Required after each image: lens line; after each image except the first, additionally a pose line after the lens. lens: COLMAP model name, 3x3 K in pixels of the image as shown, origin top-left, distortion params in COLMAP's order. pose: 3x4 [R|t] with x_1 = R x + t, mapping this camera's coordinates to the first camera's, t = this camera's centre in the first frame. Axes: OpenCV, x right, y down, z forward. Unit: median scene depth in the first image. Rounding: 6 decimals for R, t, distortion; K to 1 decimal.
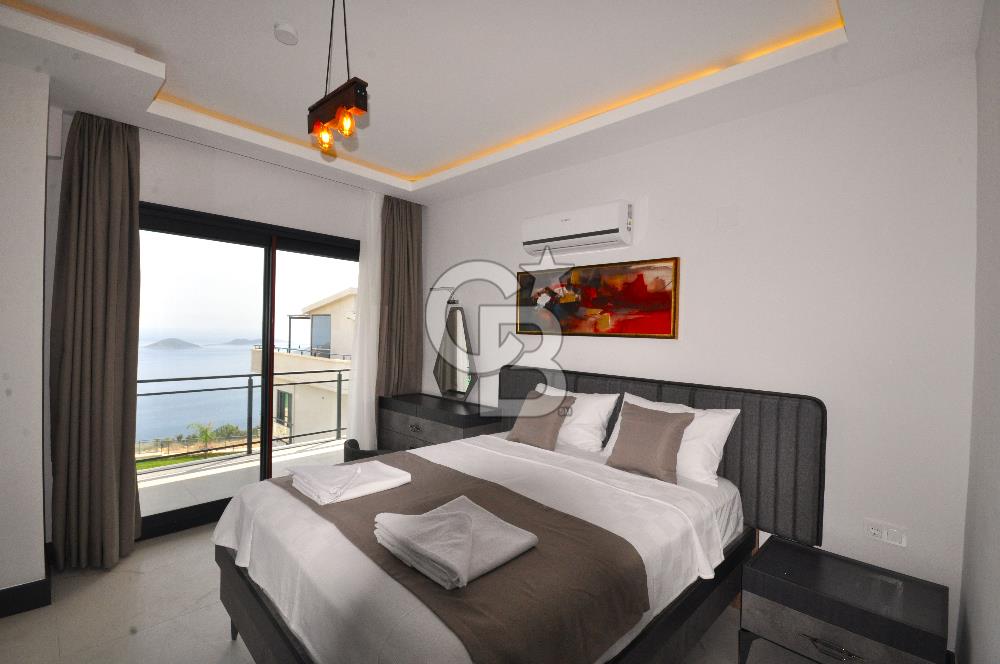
lens RADIAL K [[438.3, 0, 499.3], [0, 438.3, 335.9], [0, 0, 1]] dist [-0.001569, 0.000102]
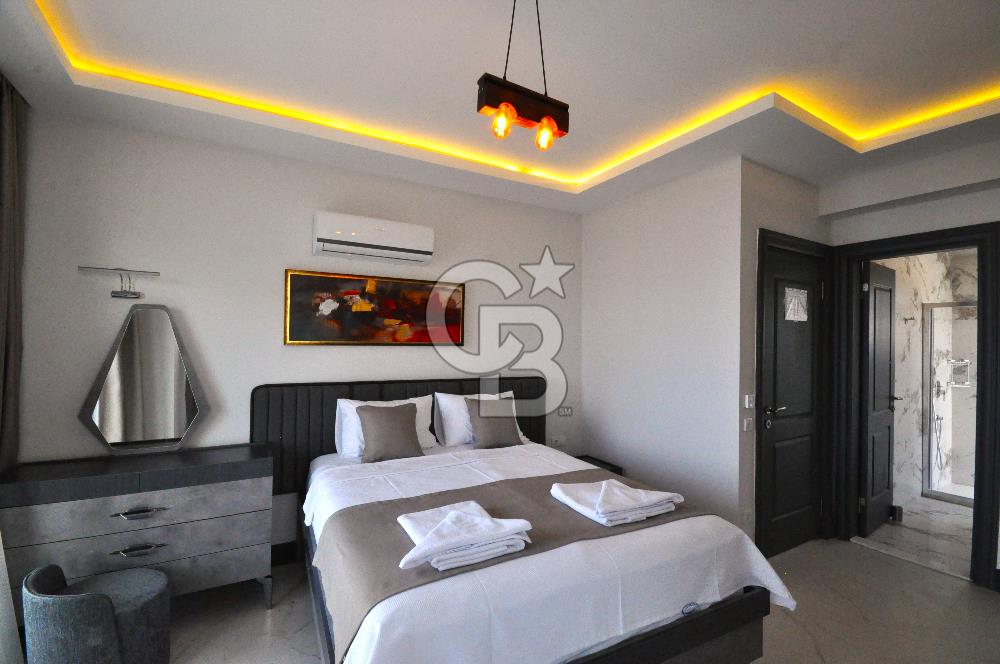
lens RADIAL K [[438.3, 0, 499.3], [0, 438.3, 335.9], [0, 0, 1]] dist [-0.001569, 0.000102]
pose [[0.301426, -0.011617, 0.953419, -0.705169], [0.008242, 0.999920, 0.009578, -0.029814], [-0.953454, 0.004971, 0.301498, 0.432951]]
